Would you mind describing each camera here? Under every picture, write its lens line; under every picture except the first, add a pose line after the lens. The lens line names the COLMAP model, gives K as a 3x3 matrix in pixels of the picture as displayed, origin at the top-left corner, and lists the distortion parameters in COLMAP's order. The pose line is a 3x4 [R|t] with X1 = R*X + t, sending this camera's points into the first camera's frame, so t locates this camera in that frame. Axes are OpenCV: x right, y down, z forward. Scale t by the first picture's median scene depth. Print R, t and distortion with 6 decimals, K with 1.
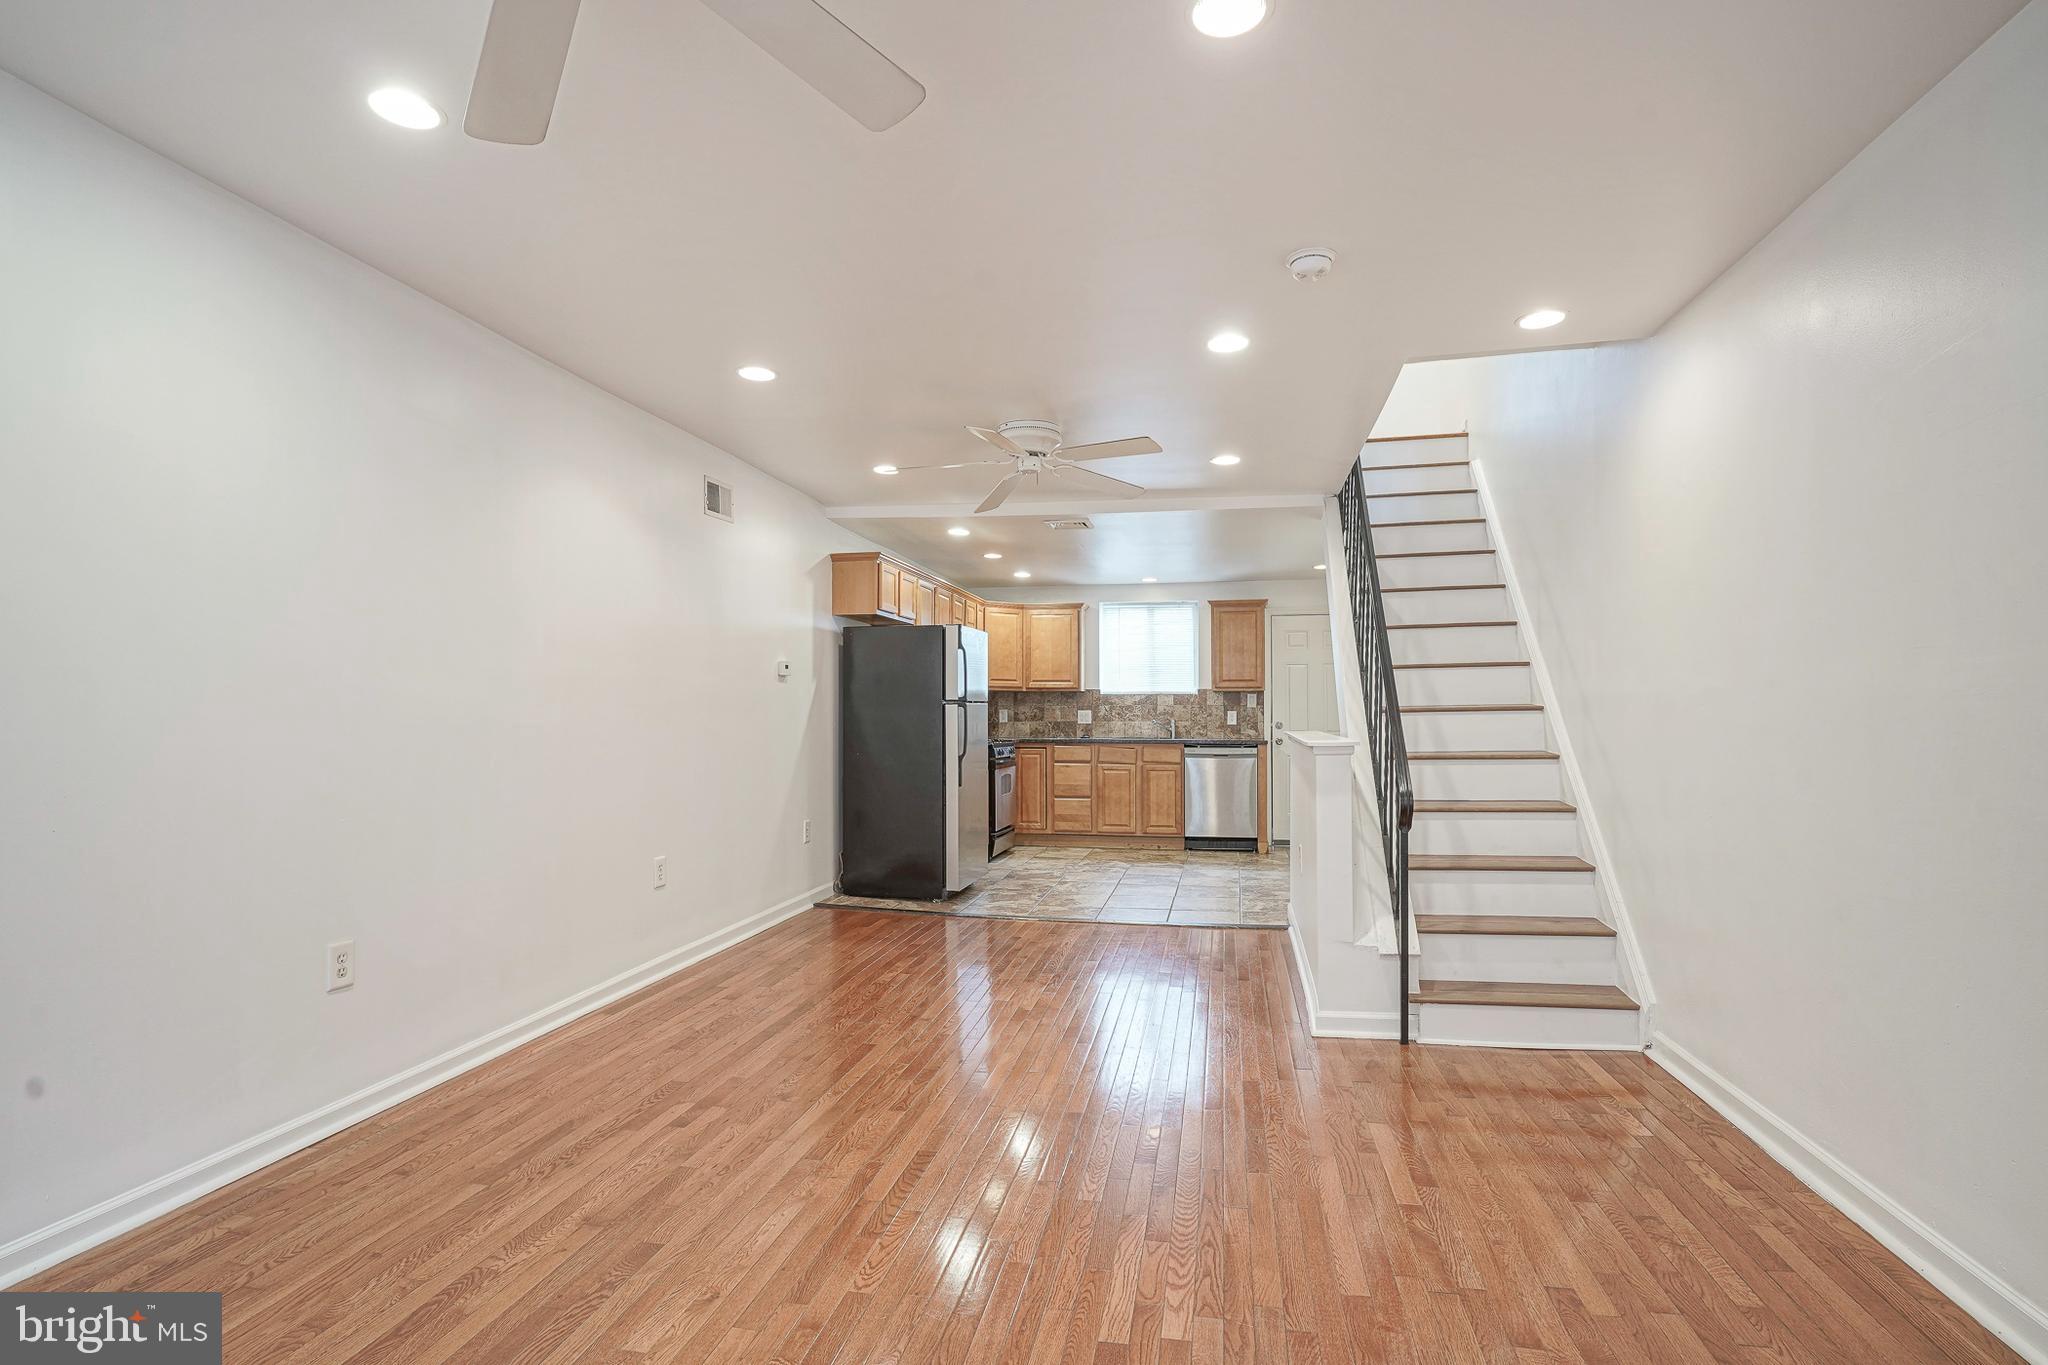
lens RADIAL K [[1065.3, 0, 1018.0], [0, 1065.3, 687.9], [0, 0, 1]] dist [-0.006615, 0.000212]
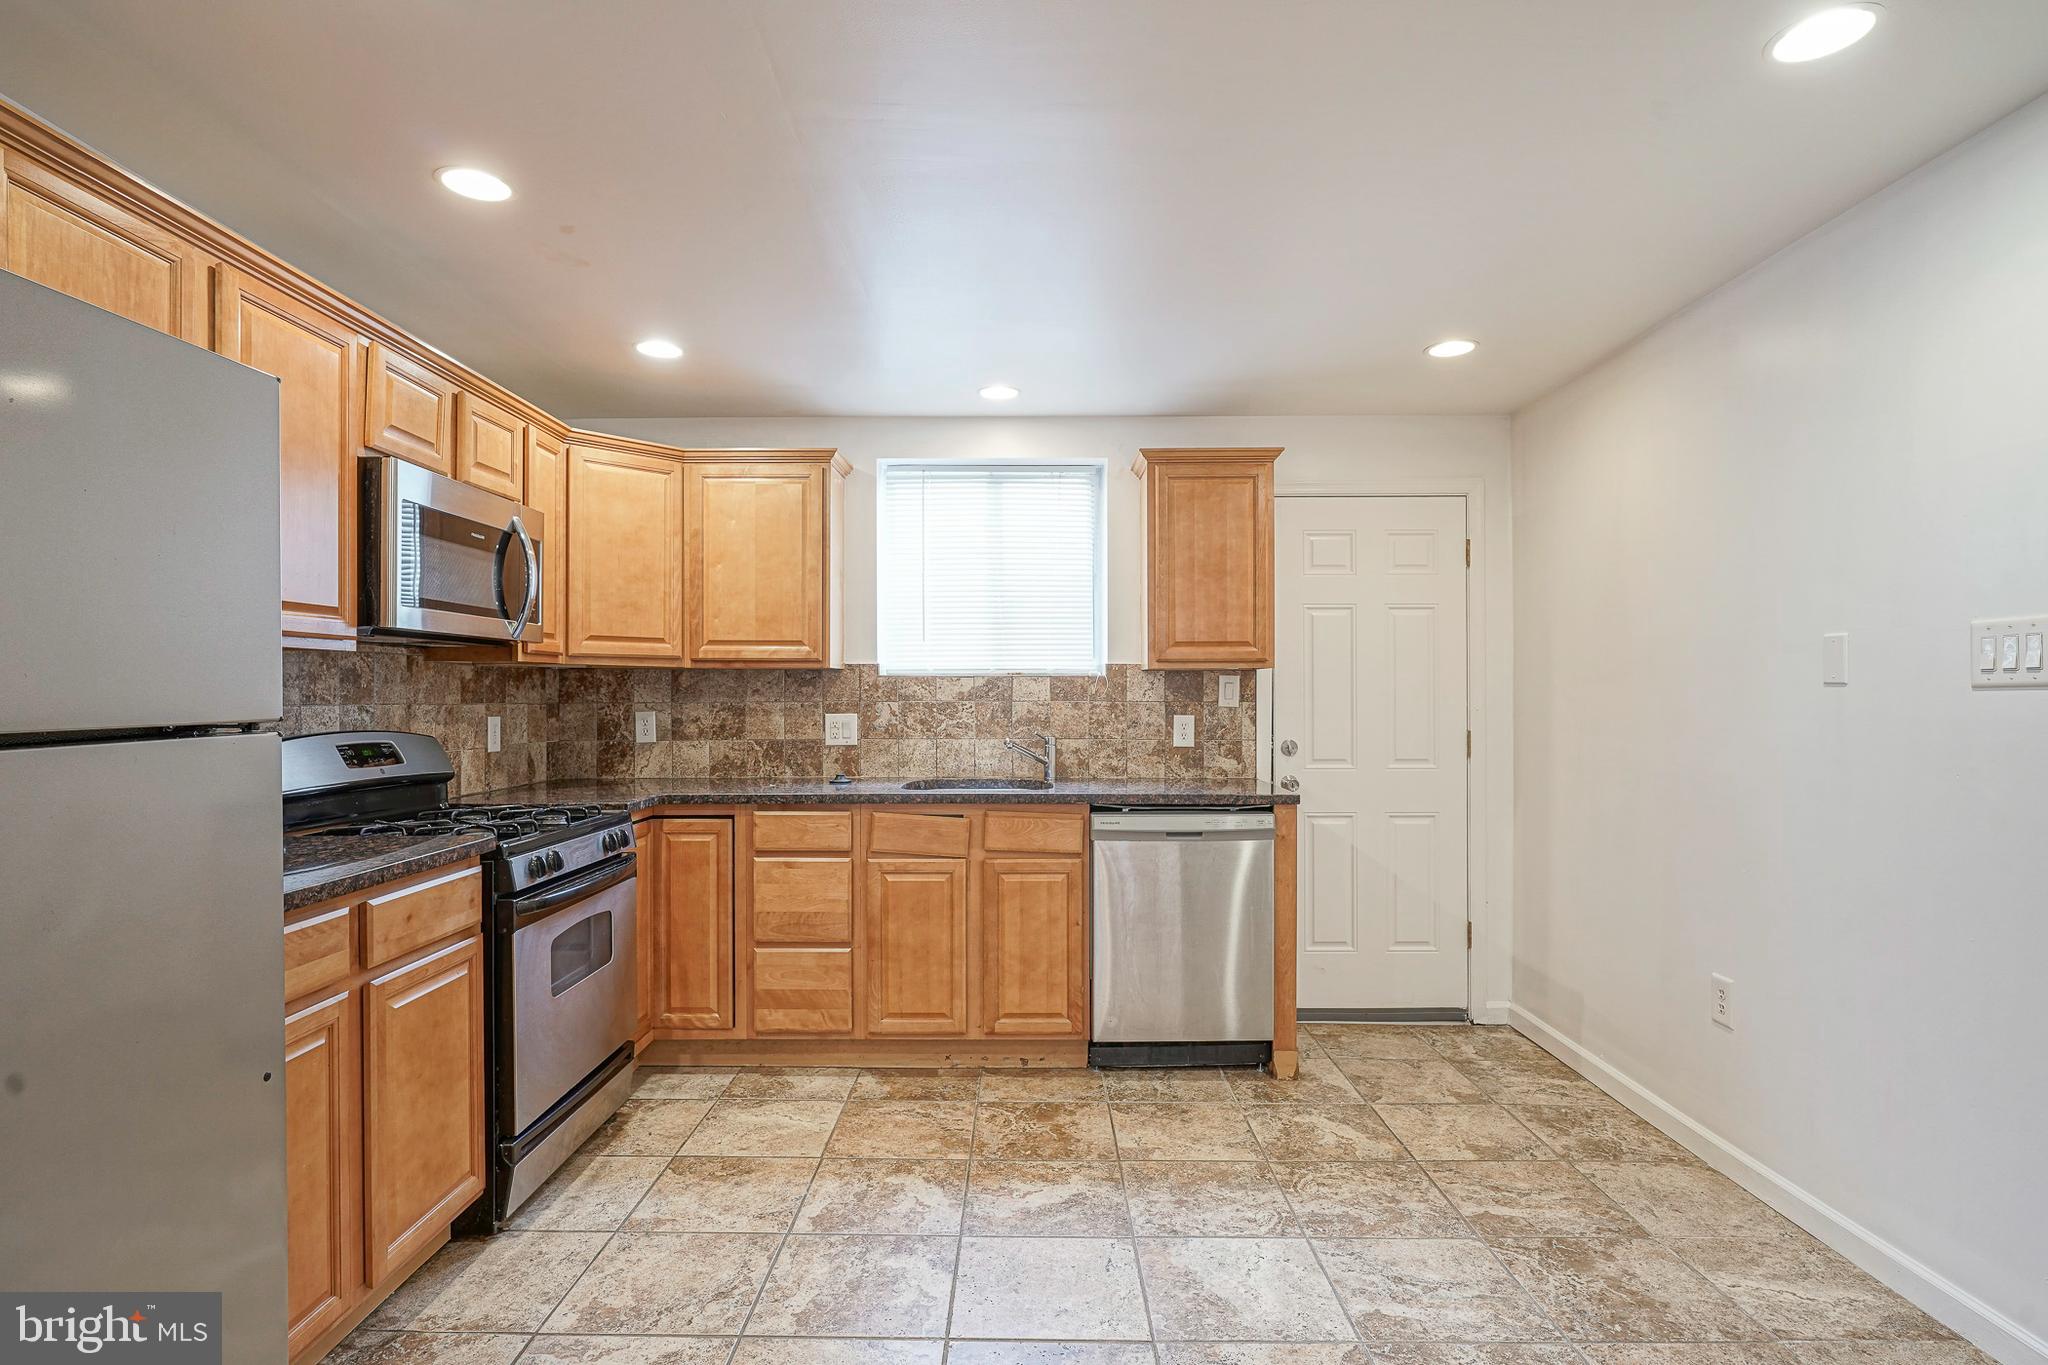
lens RADIAL K [[1065.3, 0, 1018.0], [0, 1065.3, 687.9], [0, 0, 1]] dist [-0.006615, 0.000212]
pose [[0.982590, -0.000614, 0.185788, 0.056196], [-0.003813, 0.999717, 0.023472, 0.000766], [-0.185750, -0.023771, 0.982310, 0.610383]]
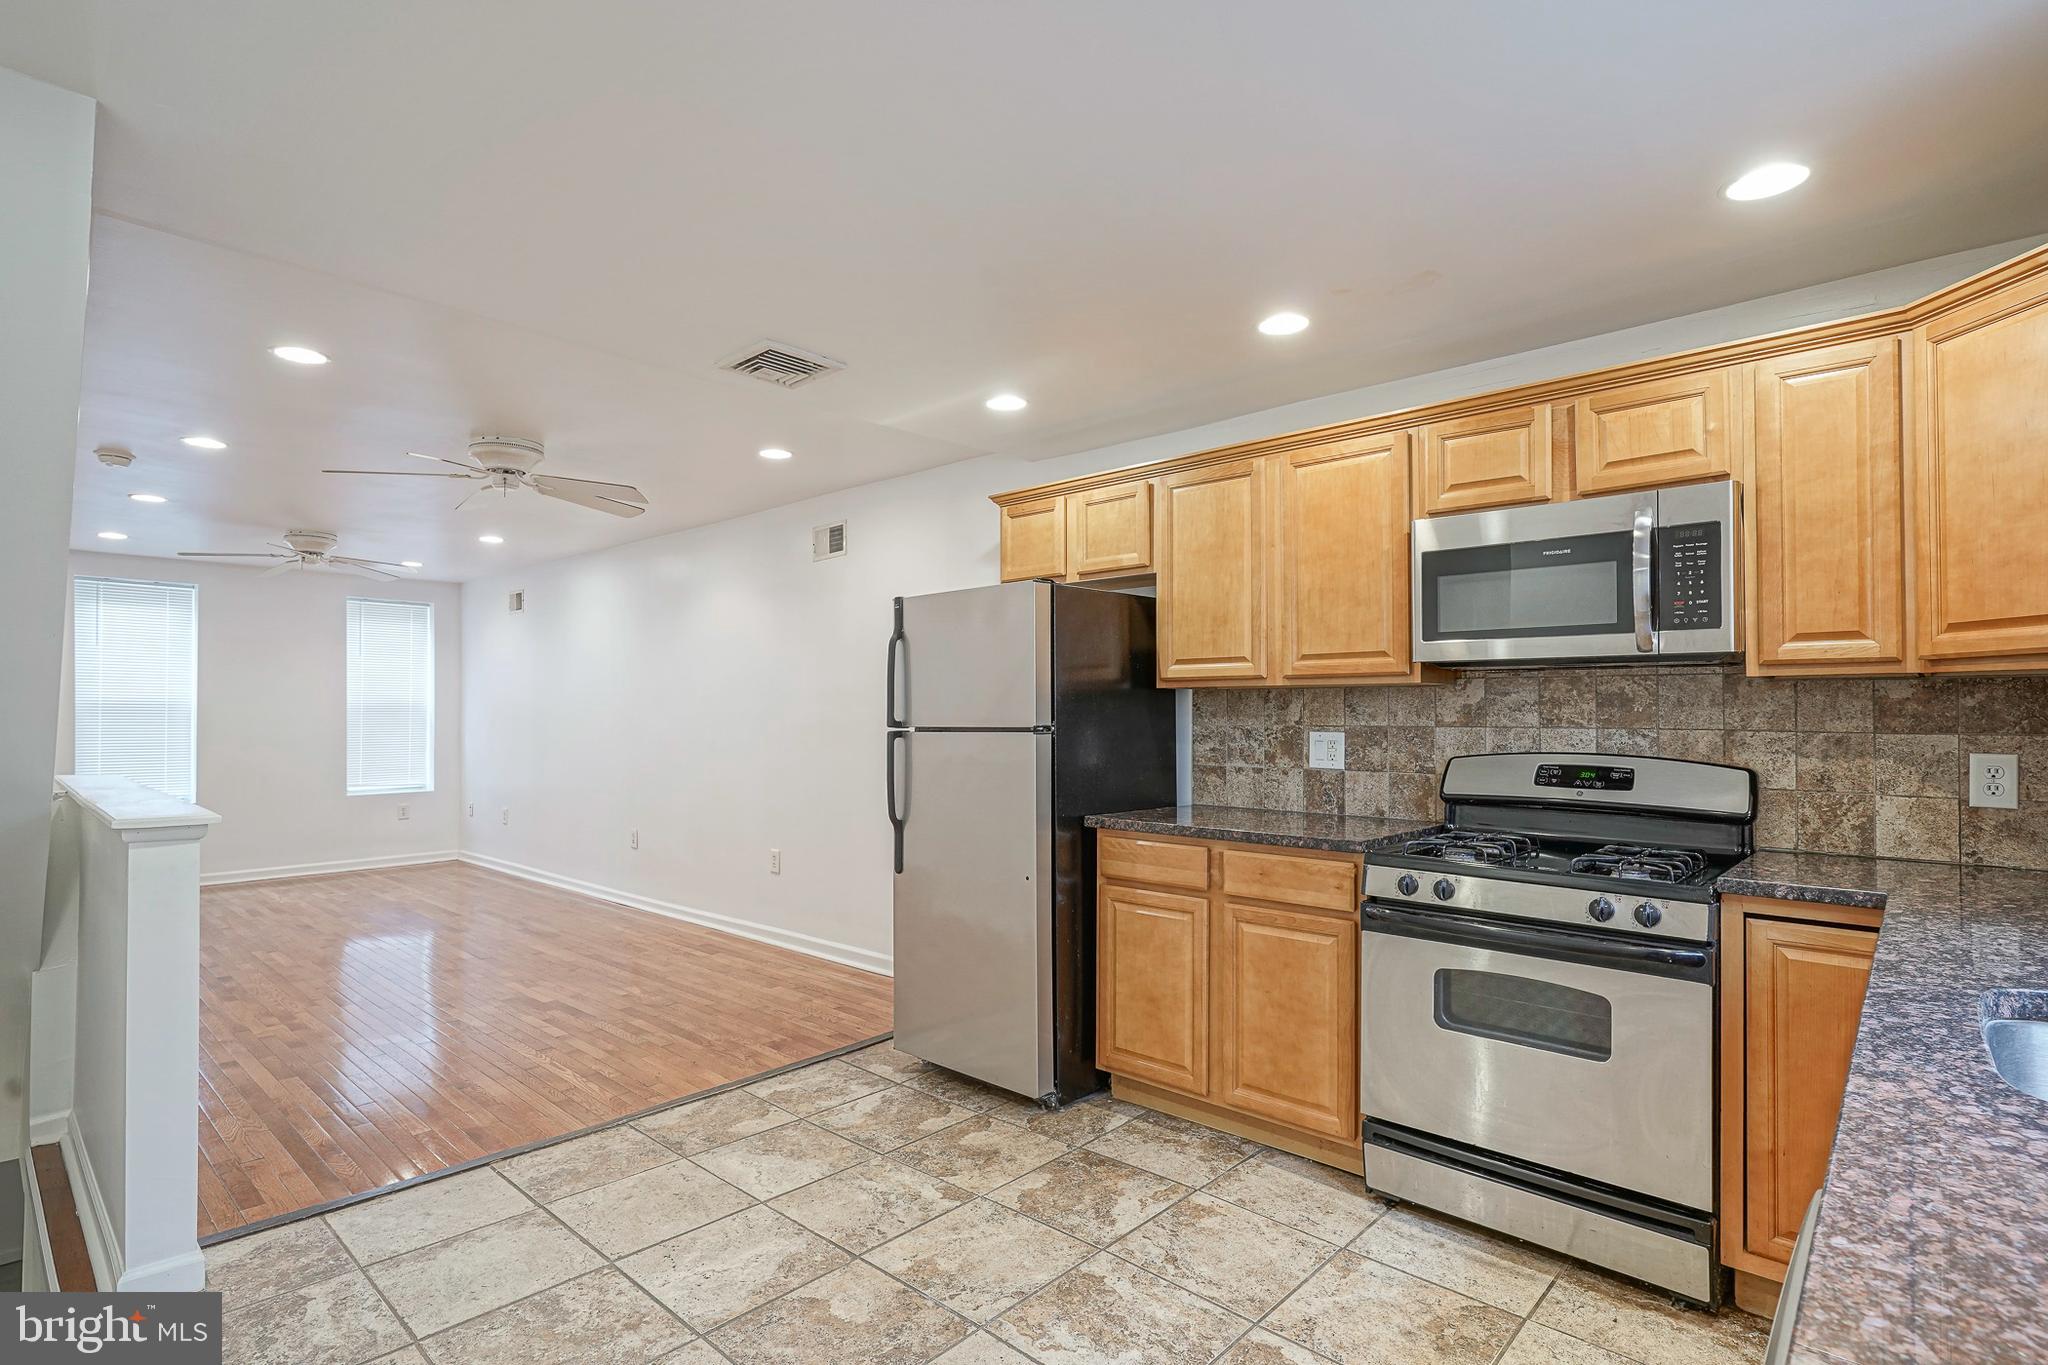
lens RADIAL K [[1008.7, 0, 1025.2], [0, 1008.7, 696.3], [0, 0, 1]] dist [-0.003248, 0.000833]
pose [[-0.526438, -0.016638, -0.850051, 0.273829], [0.021317, 0.999236, -0.032760, 0.010369], [0.849946, -0.035367, -0.525681, 0.965835]]
